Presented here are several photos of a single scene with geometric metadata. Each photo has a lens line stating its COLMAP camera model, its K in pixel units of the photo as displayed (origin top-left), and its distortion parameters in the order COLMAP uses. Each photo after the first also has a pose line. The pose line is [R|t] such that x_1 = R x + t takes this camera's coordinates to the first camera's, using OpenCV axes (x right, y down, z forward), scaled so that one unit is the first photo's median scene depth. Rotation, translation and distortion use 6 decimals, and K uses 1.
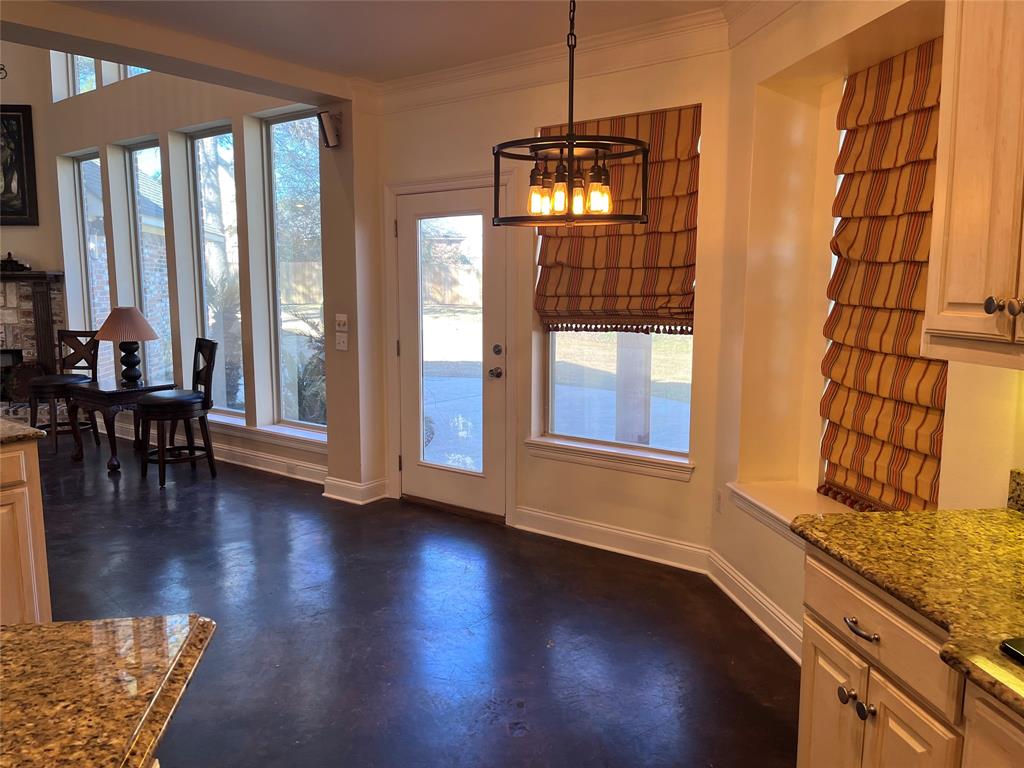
lens RADIAL K [[772.7, 0, 506.2], [0, 772.7, 383.5], [0, 0, 1]] dist [0.060217, -0.084288]
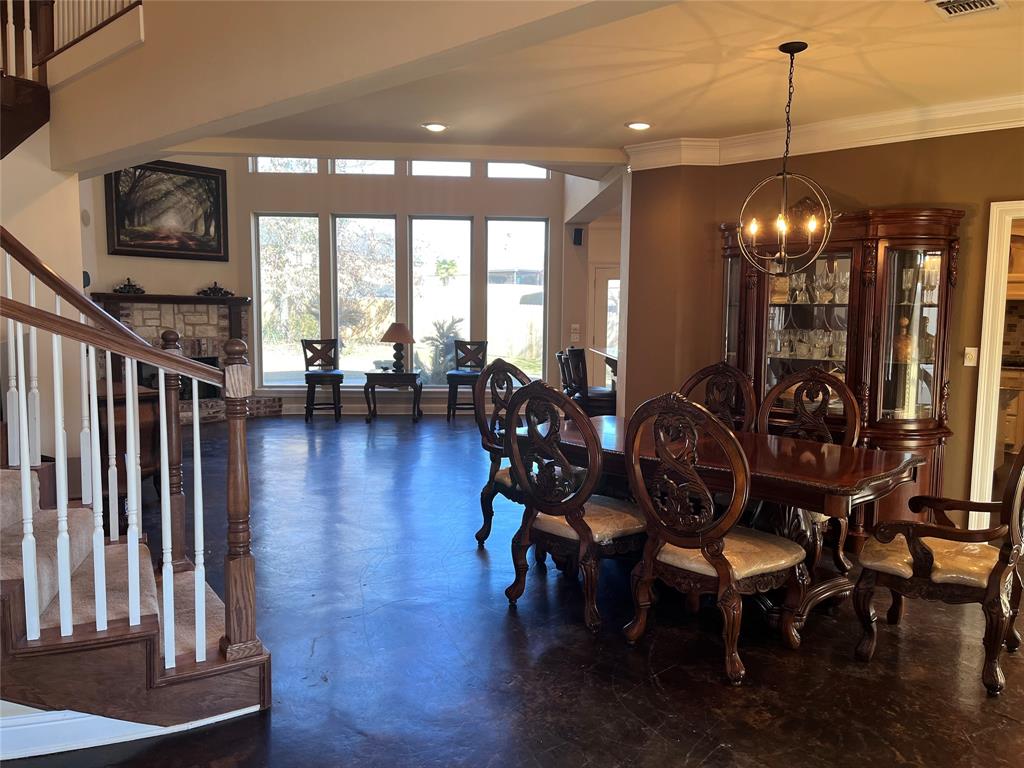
lens RADIAL K [[772.7, 0, 521.4], [0, 772.7, 389.8], [0, 0, 1]] dist [0.060217, -0.084288]
pose [[0.765850, -0.057499, 0.640444, -1.299693], [0.072555, 0.997361, 0.002780, 0.052796], [-0.638913, 0.044338, 0.768000, -0.369735]]
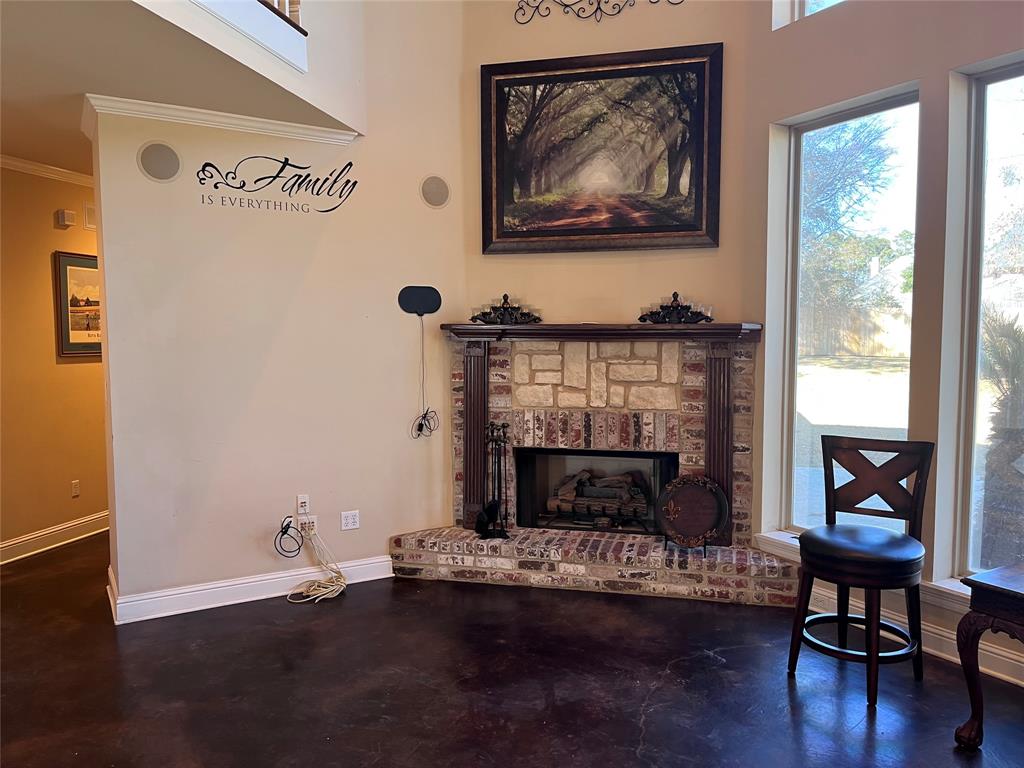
lens RADIAL K [[772.7, 0, 513.3], [0, 772.7, 387.9], [0, 0, 1]] dist [0.060217, -0.084288]
pose [[0.929000, 0.023849, -0.369309, -0.635024], [-0.043712, 0.998007, -0.045509, -0.074184], [0.367488, 0.058421, 0.928192, 0.484431]]
